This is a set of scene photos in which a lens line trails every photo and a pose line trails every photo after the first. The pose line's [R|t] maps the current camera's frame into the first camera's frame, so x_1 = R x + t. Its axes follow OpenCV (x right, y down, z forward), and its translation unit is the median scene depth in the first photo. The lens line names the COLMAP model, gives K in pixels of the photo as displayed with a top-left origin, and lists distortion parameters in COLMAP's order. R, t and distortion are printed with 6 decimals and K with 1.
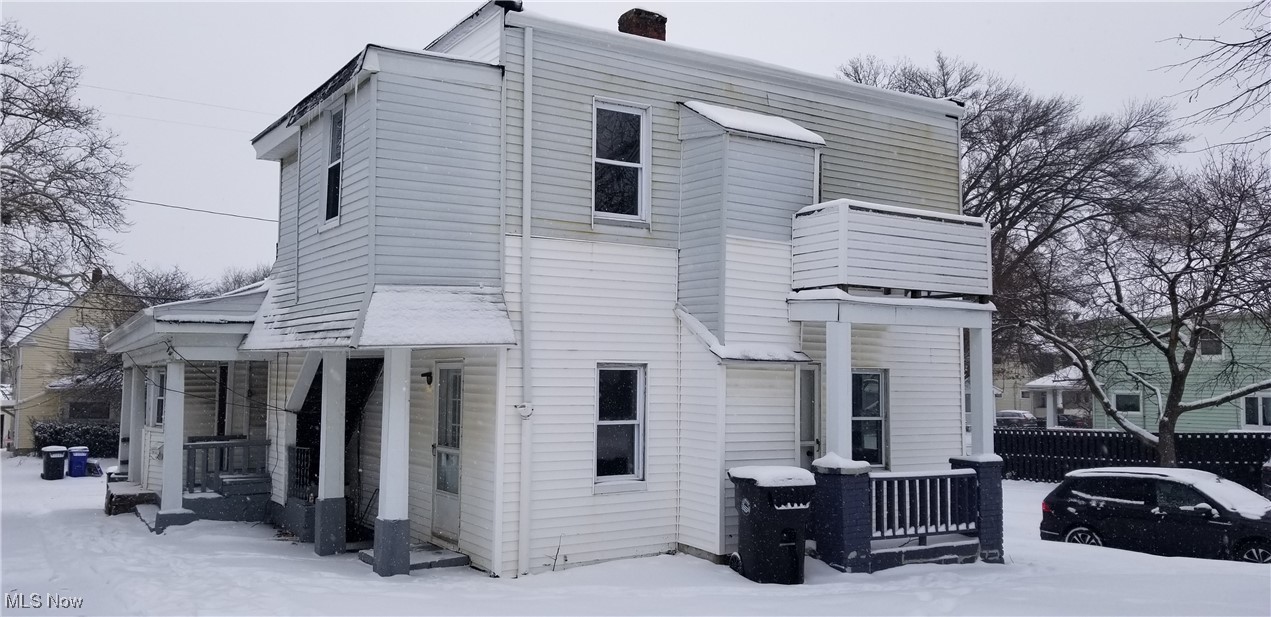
lens RADIAL K [[1015.7, 0, 635.5], [0, 1015.7, 308.5], [0, 0, 1]] dist [0.082017, -0.272081]
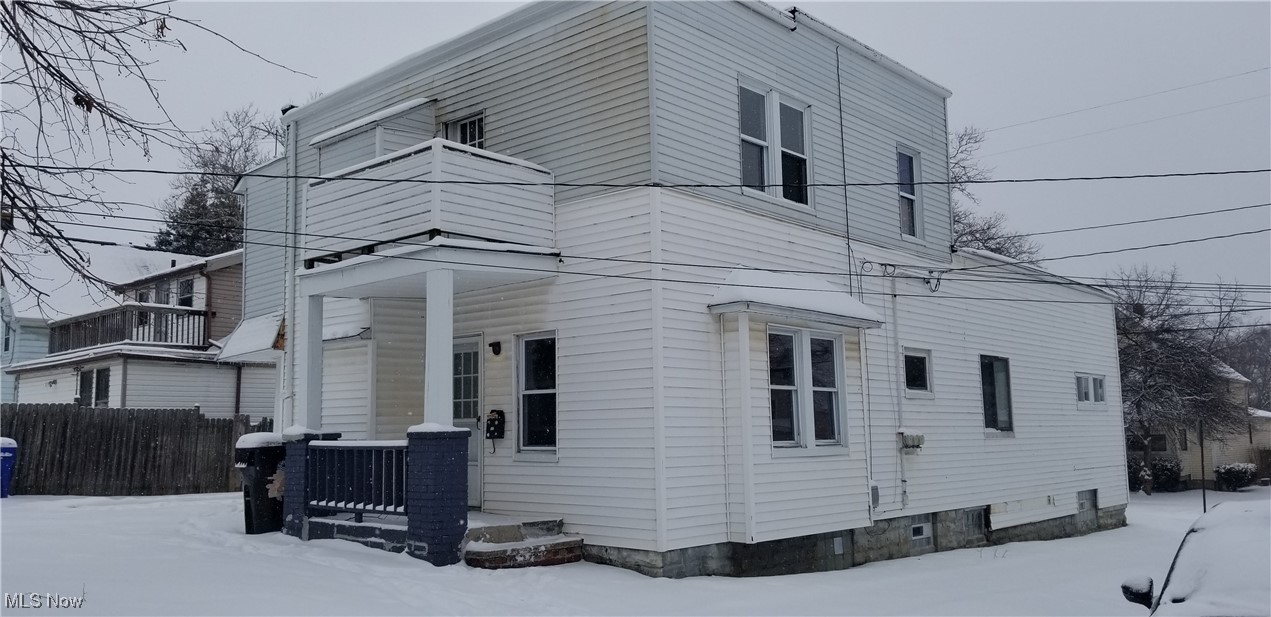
lens RADIAL K [[1015.7, 0, 635.5], [0, 1015.7, 308.5], [0, 0, 1]] dist [0.082017, -0.272081]
pose [[0.262778, -0.134413, -0.955448, 1.211490], [0.084187, 0.989666, -0.116073, 0.164935], [0.961176, -0.049935, 0.271379, 0.973429]]
